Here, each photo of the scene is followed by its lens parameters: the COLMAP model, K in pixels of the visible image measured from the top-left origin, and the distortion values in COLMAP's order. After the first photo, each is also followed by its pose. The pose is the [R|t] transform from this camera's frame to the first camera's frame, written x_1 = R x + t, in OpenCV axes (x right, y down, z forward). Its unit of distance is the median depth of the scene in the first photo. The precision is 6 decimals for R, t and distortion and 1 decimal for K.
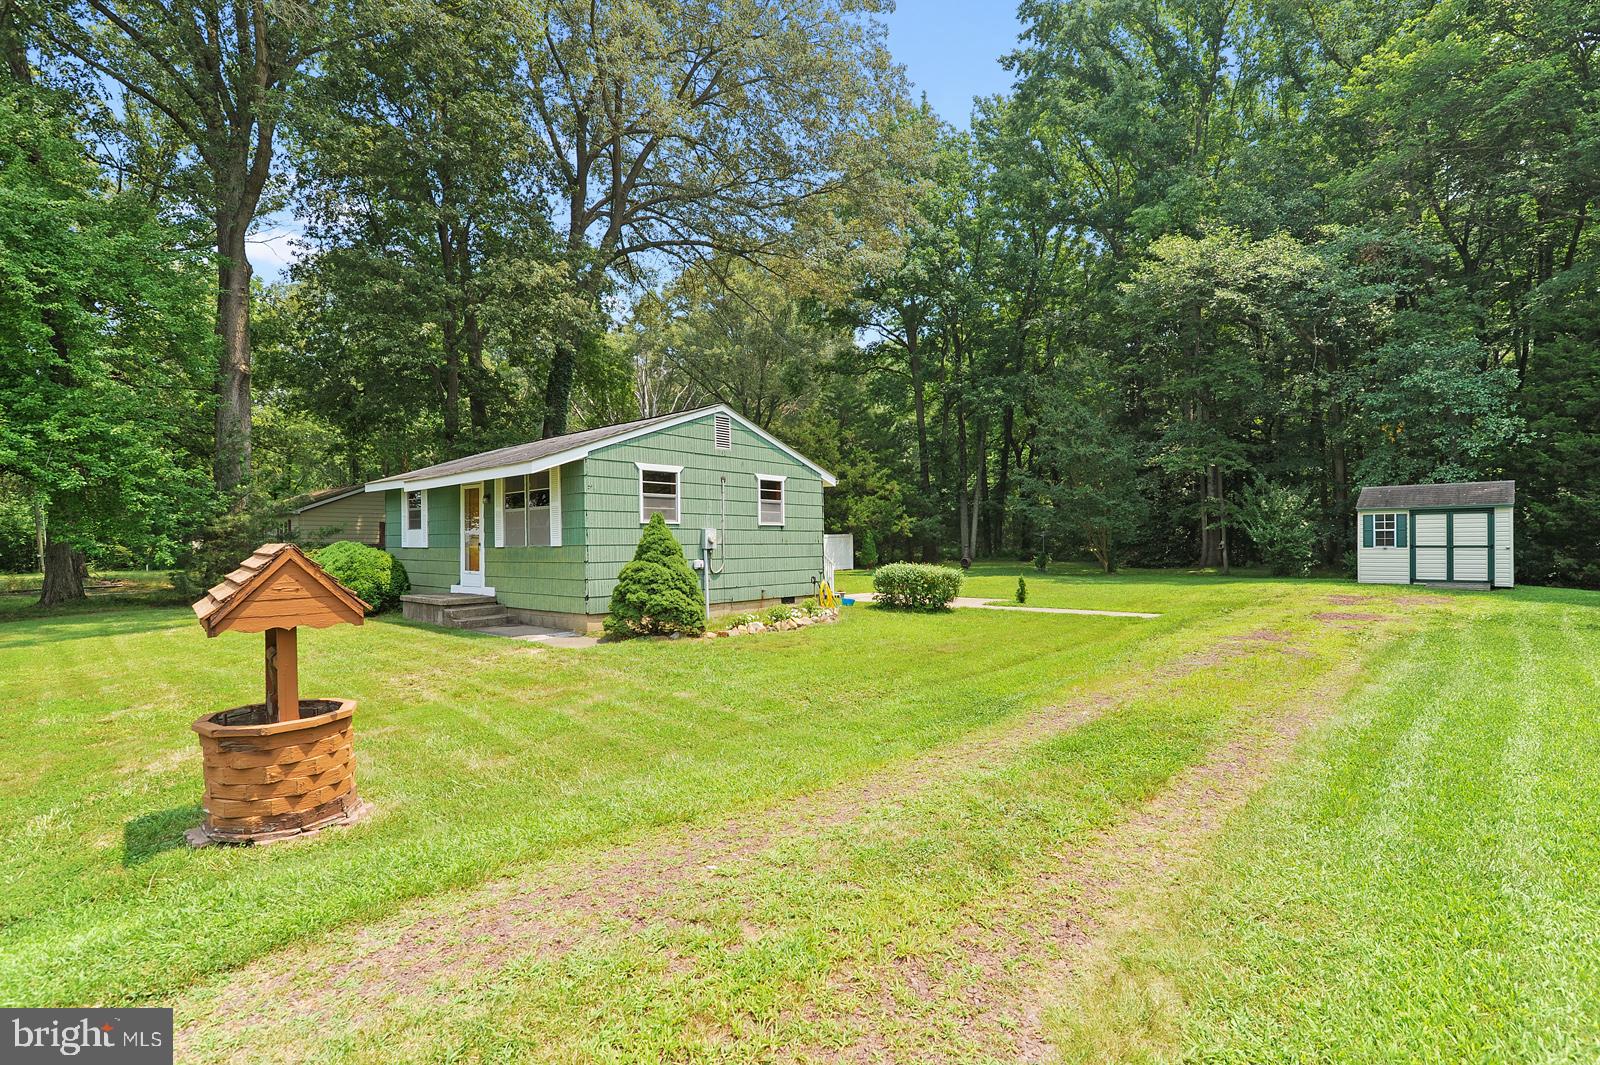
lens RADIAL K [[728.2, 0, 795.4], [0, 728.2, 538.4], [0, 0, 1]] dist [0.001616, -0.000028]
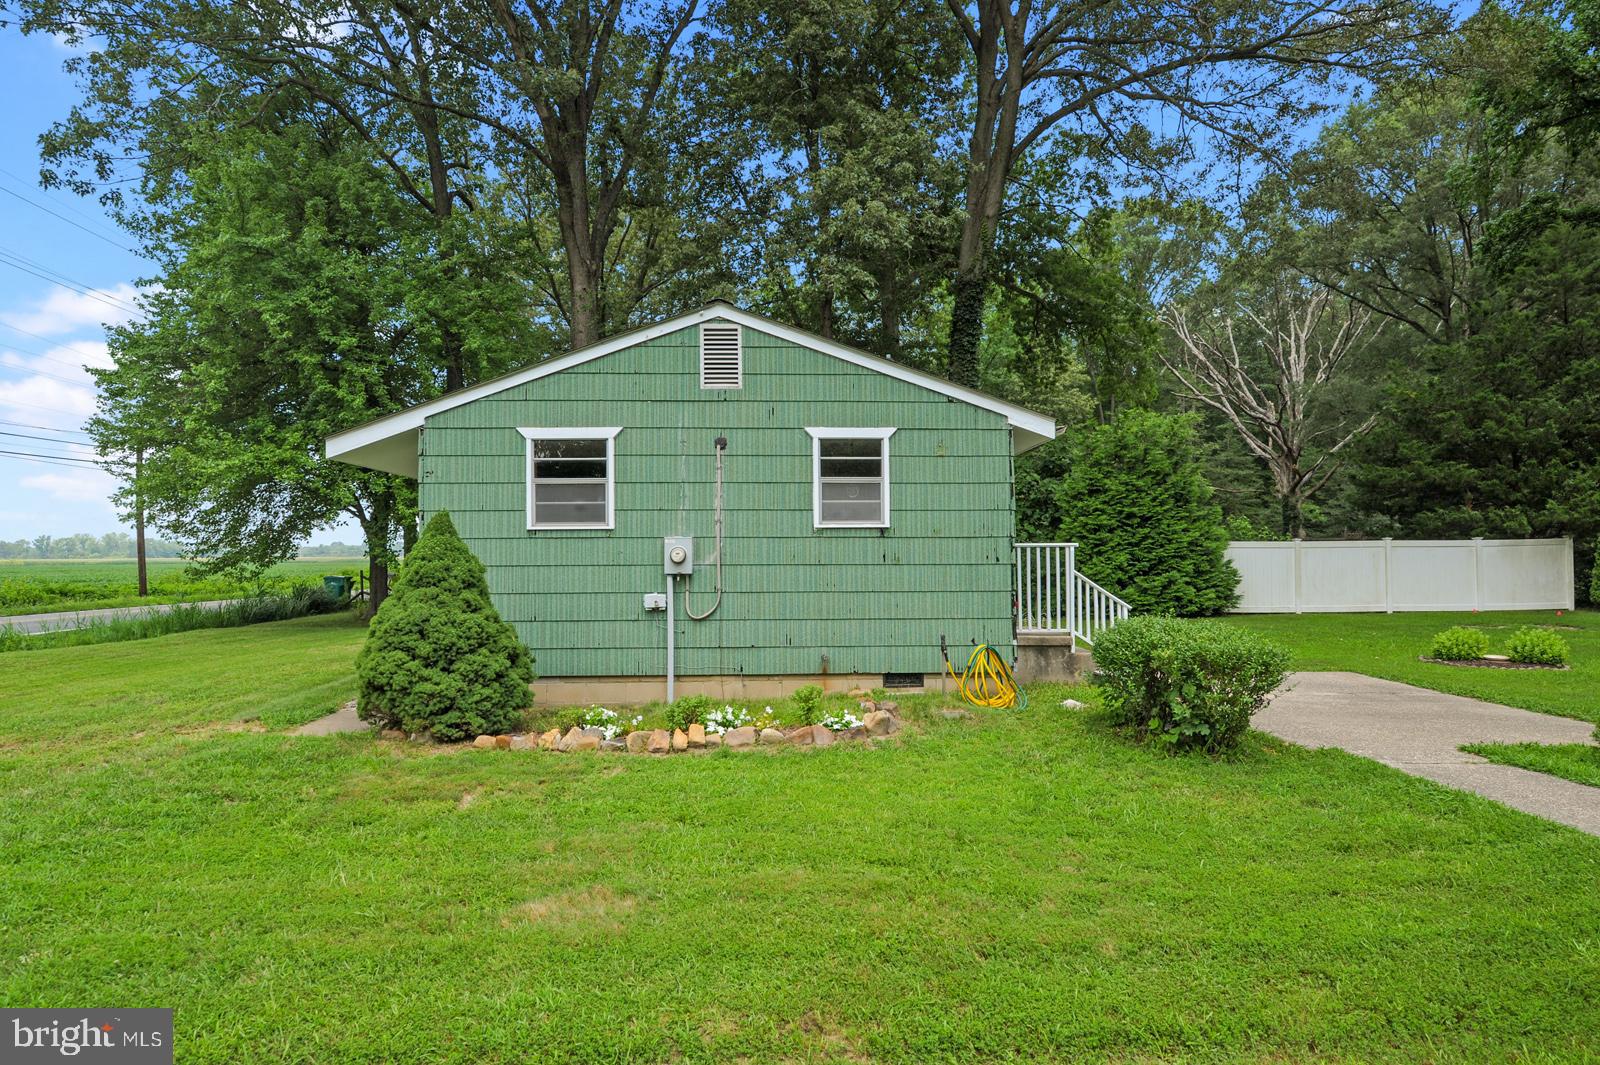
lens RADIAL K [[898.4, 0, 801.7], [0, 898.4, 539.3], [0, 0, 1]] dist [0.000739, 0.000137]
pose [[0.693779, -0.005380, -0.720168, 0.387709], [0.002848, 0.999985, -0.004726, -0.007093], [0.720182, 0.001228, 0.693784, 0.541876]]
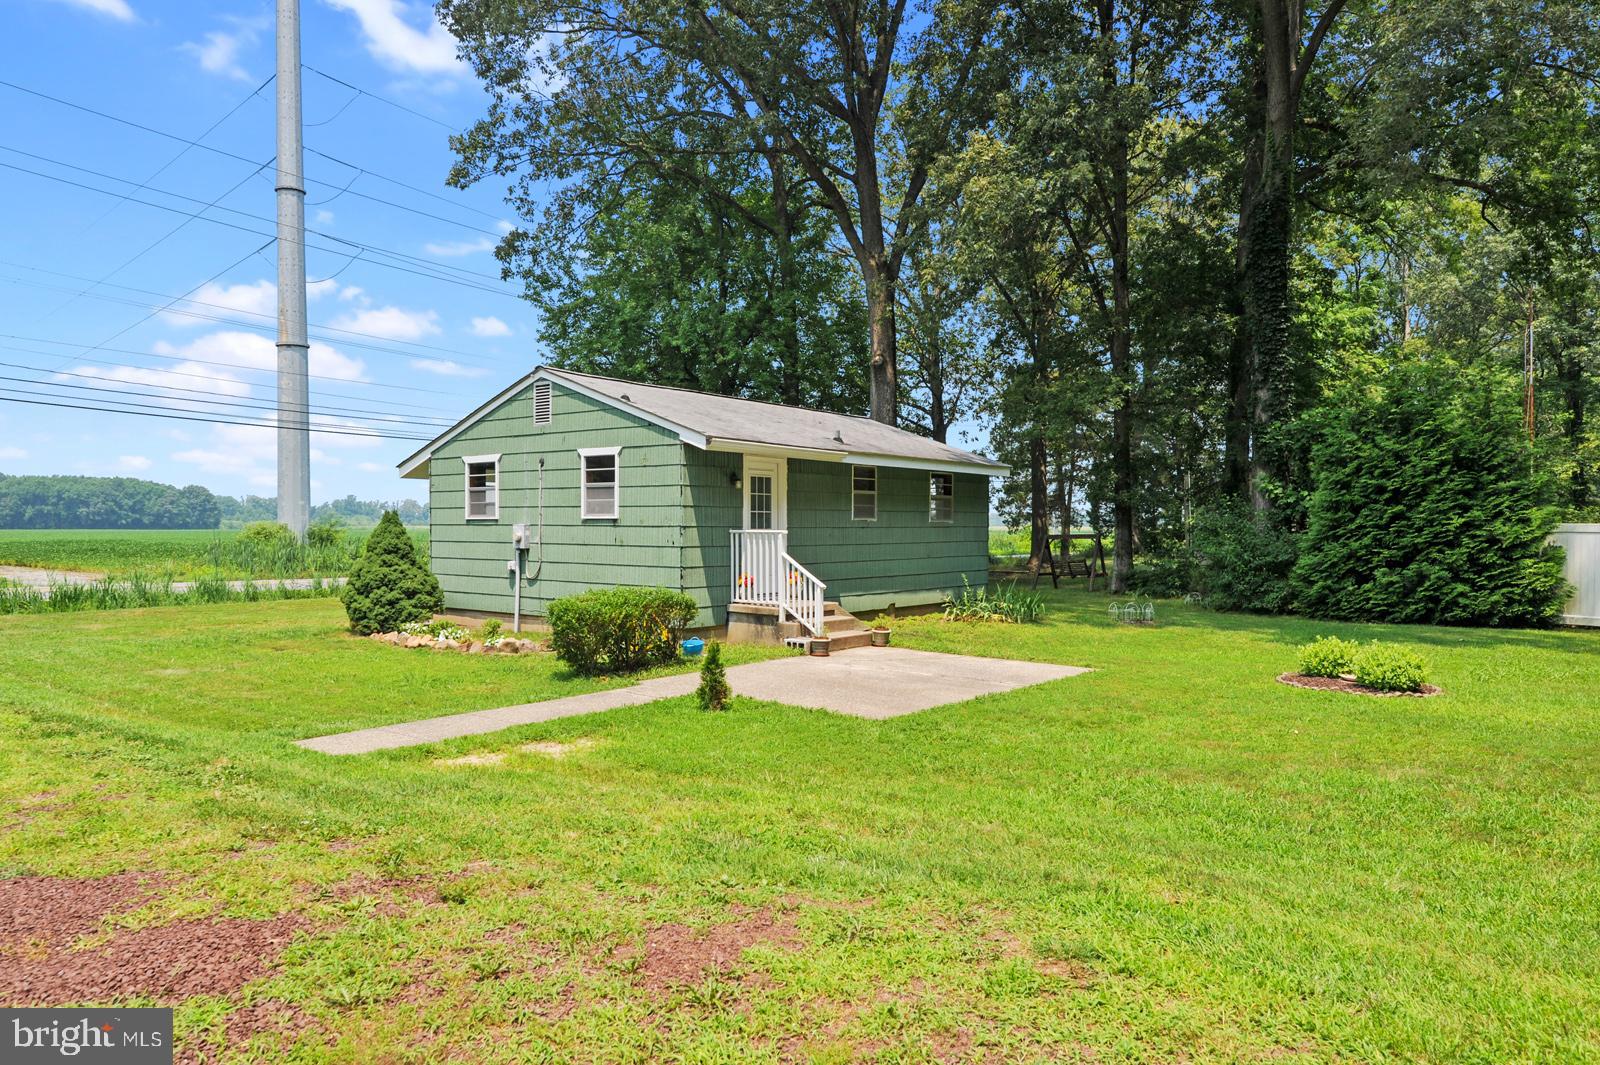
lens RADIAL K [[1110.5, 0, 800.7], [0, 1110.5, 533.5], [0, 0, 1]] dist [-0.007956, -0.000237]
pose [[0.043849, 0.016135, -0.998908, 1.053084], [0.003337, 0.999862, 0.016297, -0.020397], [0.999033, -0.004048, 0.043789, 1.142412]]
